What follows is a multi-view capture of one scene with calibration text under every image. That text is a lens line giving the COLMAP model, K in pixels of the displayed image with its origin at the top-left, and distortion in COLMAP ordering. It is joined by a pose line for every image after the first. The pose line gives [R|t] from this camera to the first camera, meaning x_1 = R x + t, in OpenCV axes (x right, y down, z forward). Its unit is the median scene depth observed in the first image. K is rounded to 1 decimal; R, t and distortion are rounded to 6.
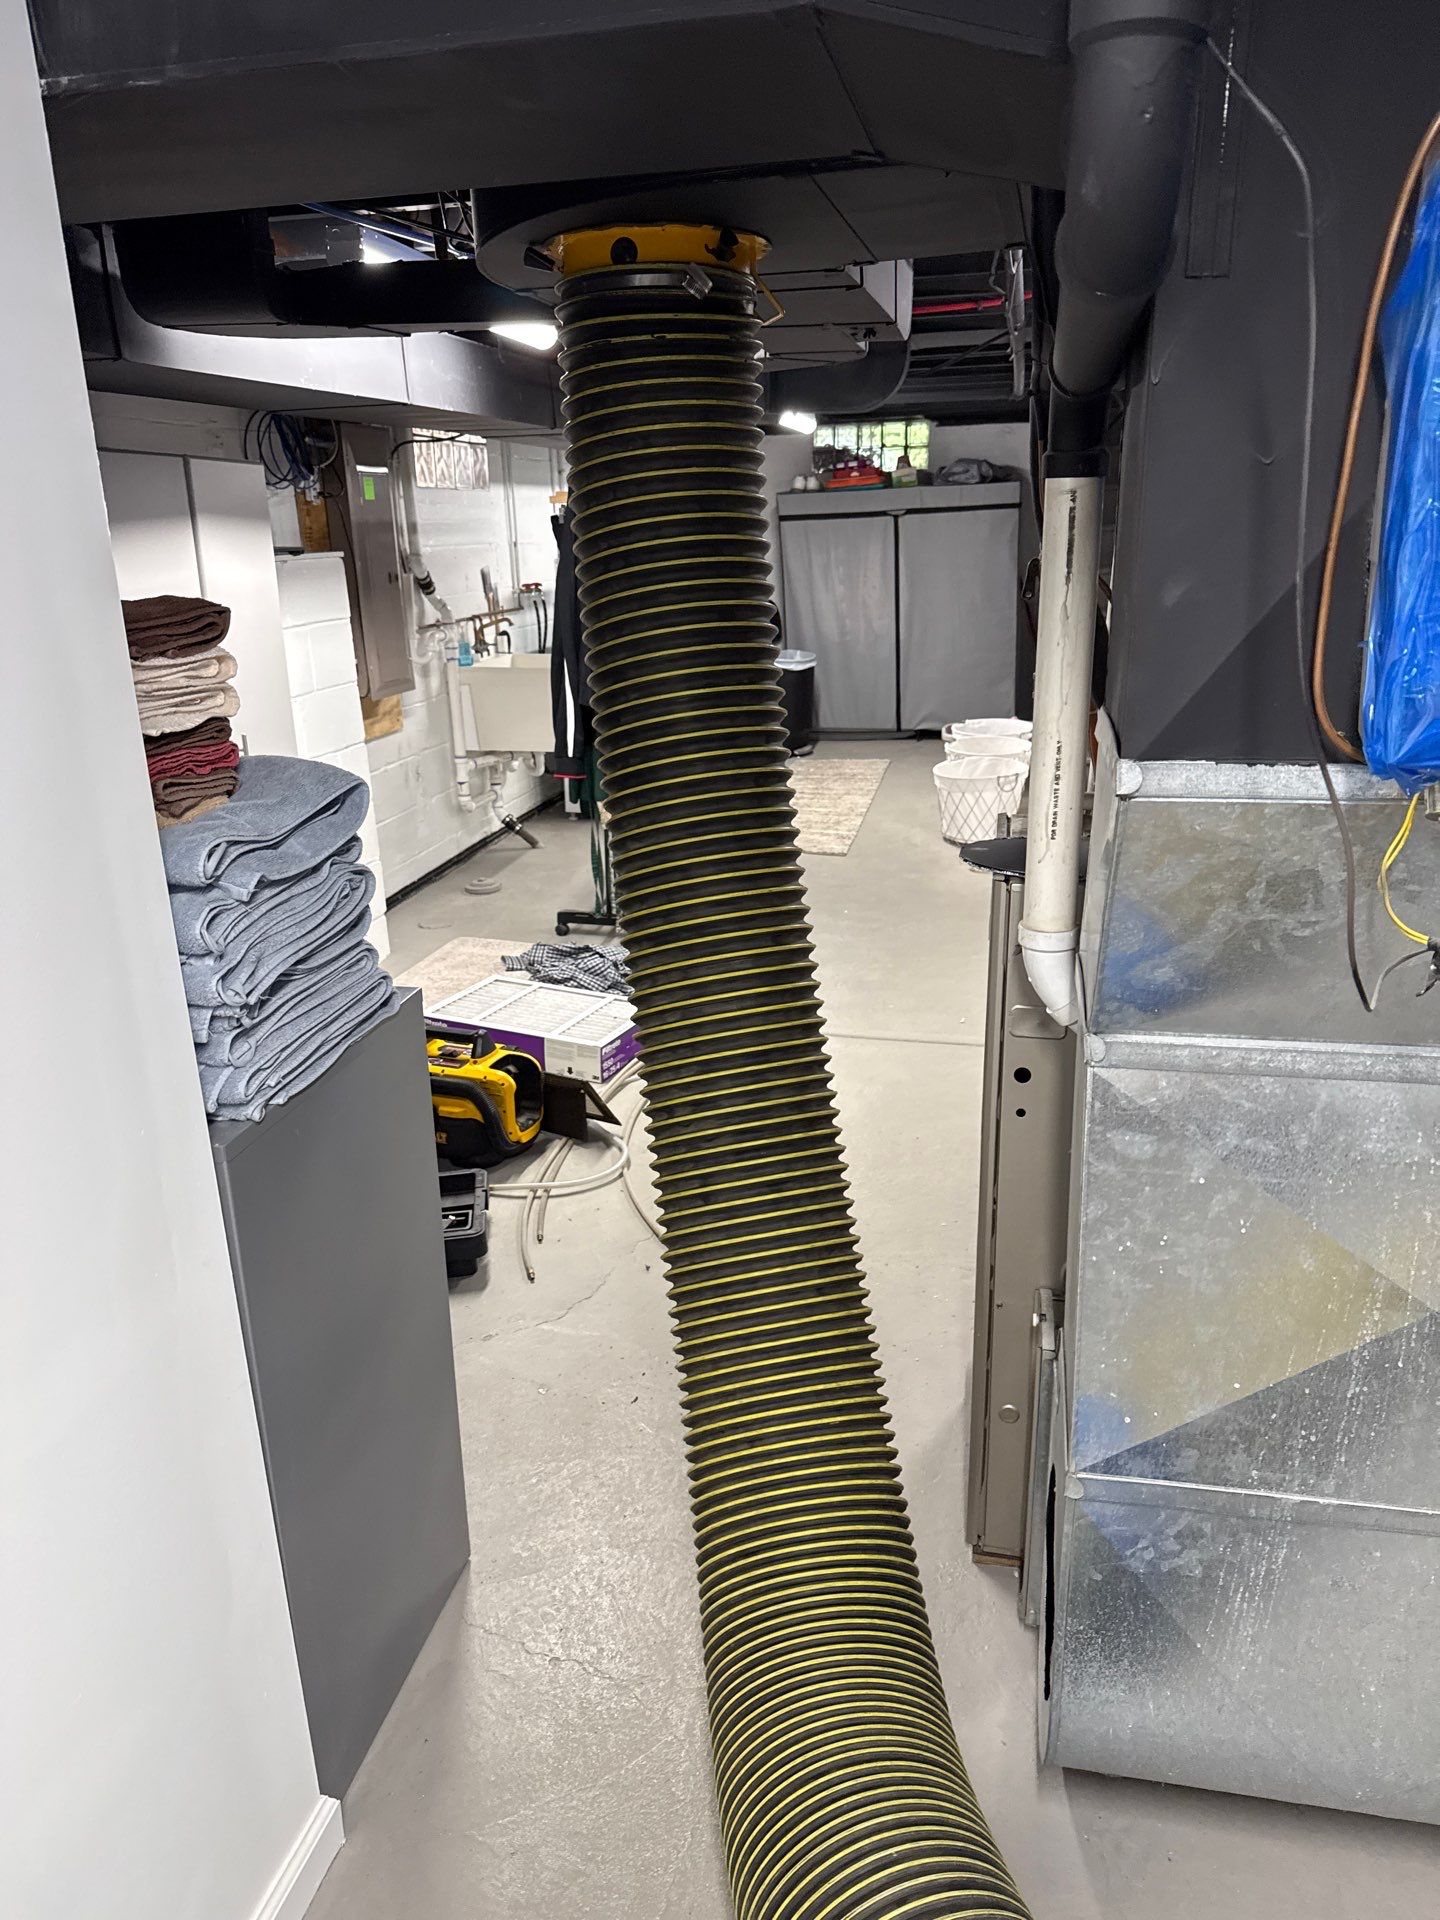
lens RADIAL K [[1397.0, 0, 720.8], [0, 1397.0, 964.3], [0, 0, 1]] dist [0.034087, -0.080207]
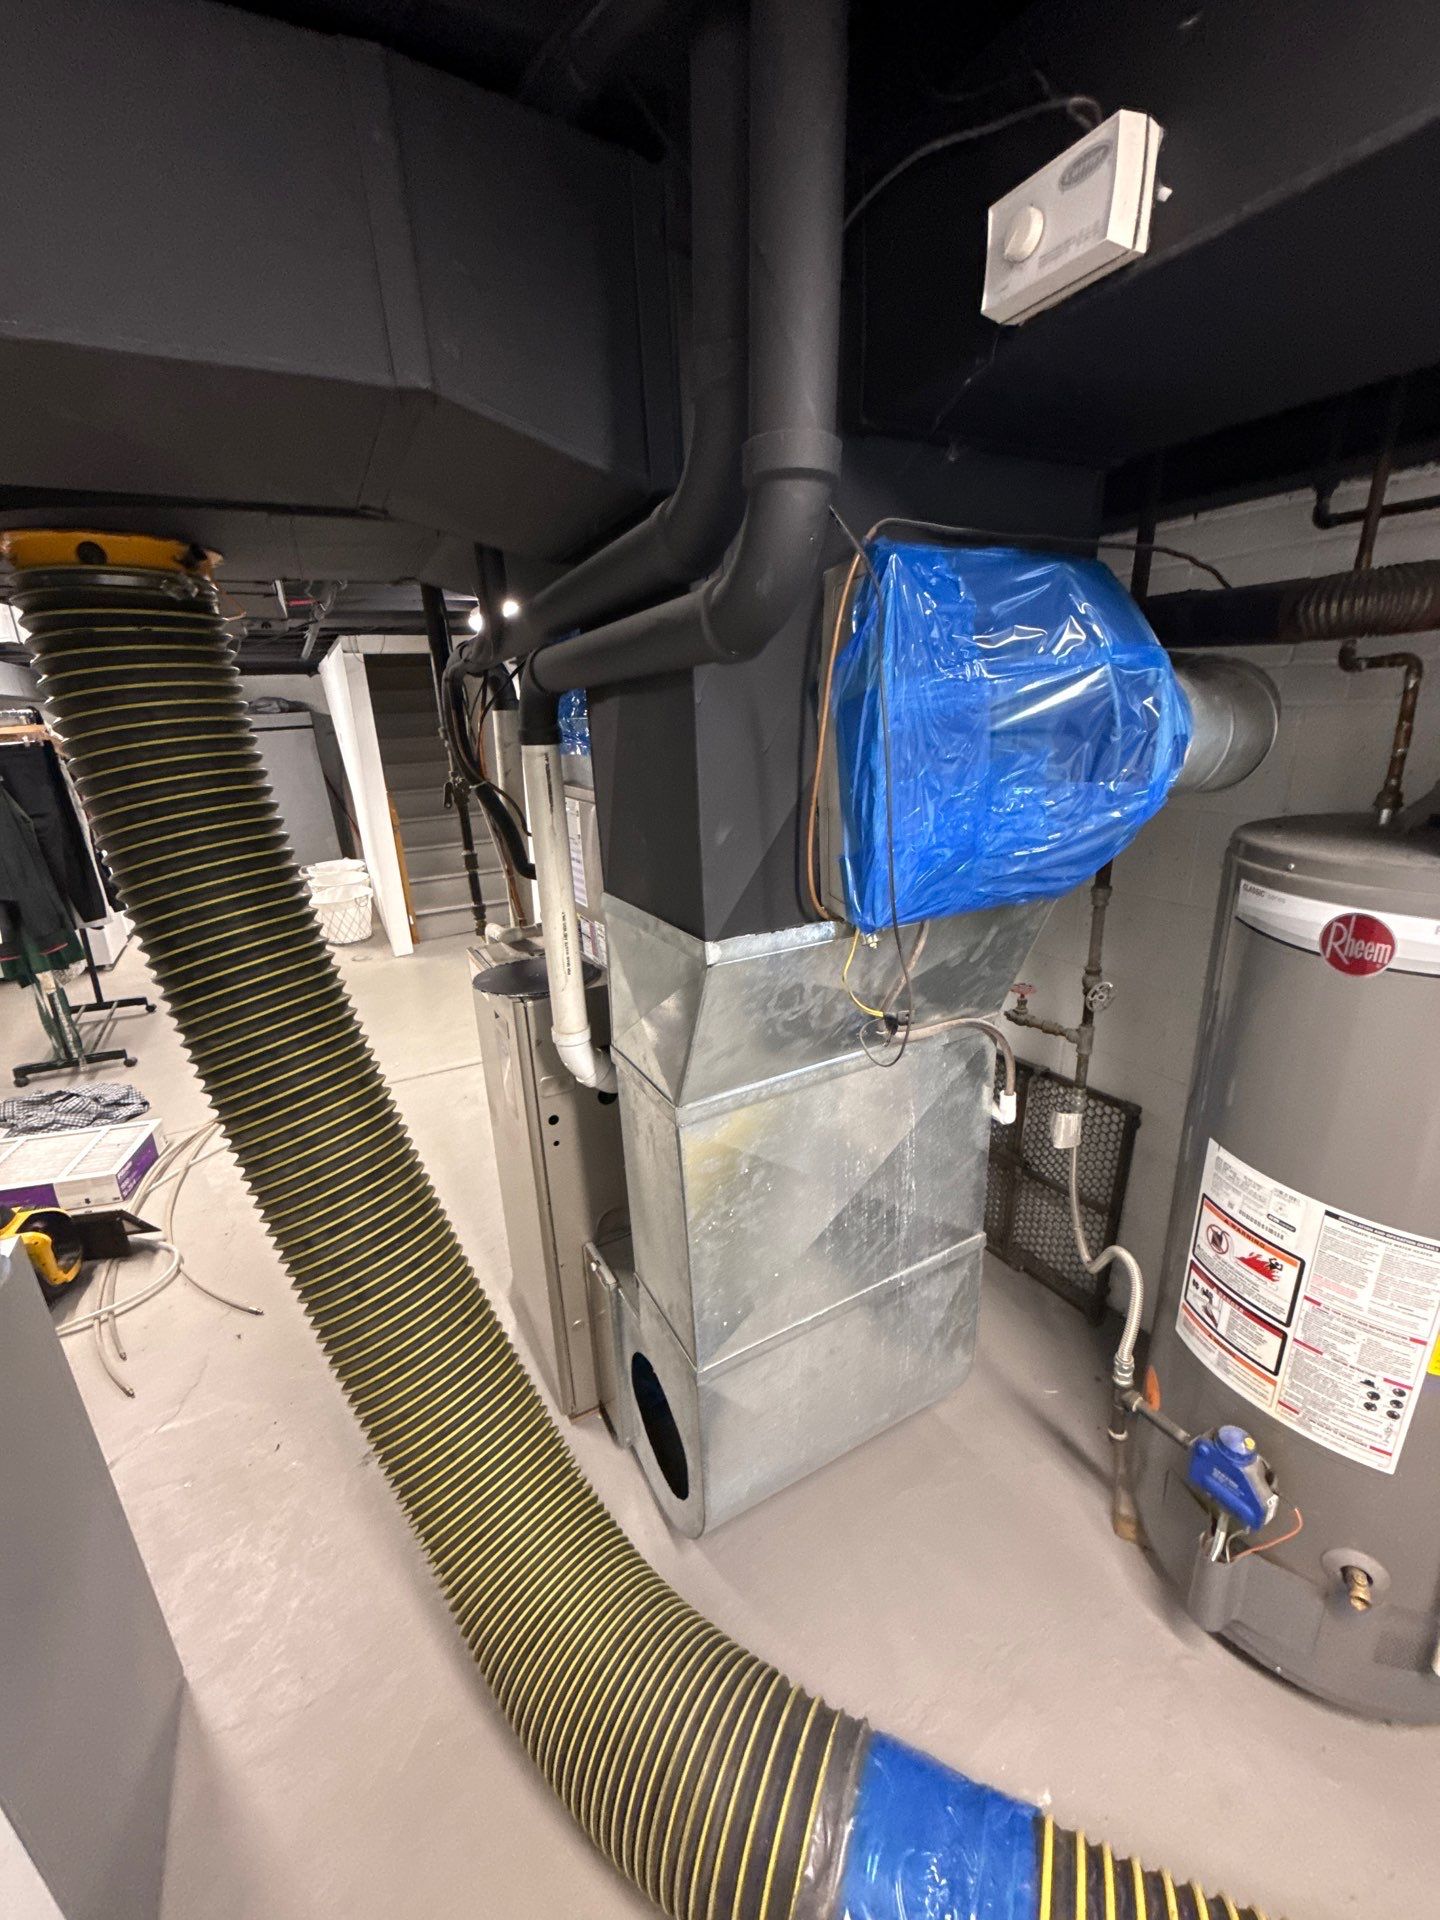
lens RADIAL K [[768.2, 0, 729.1], [0, 768.2, 946.5], [0, 0, 1]] dist [-0.005849, -0.001040]
pose [[0.742414, -0.198519, 0.639853, -0.141195], [0.212651, 0.975526, 0.055928, -0.111893], [-0.635296, 0.094543, 0.766460, 0.206665]]
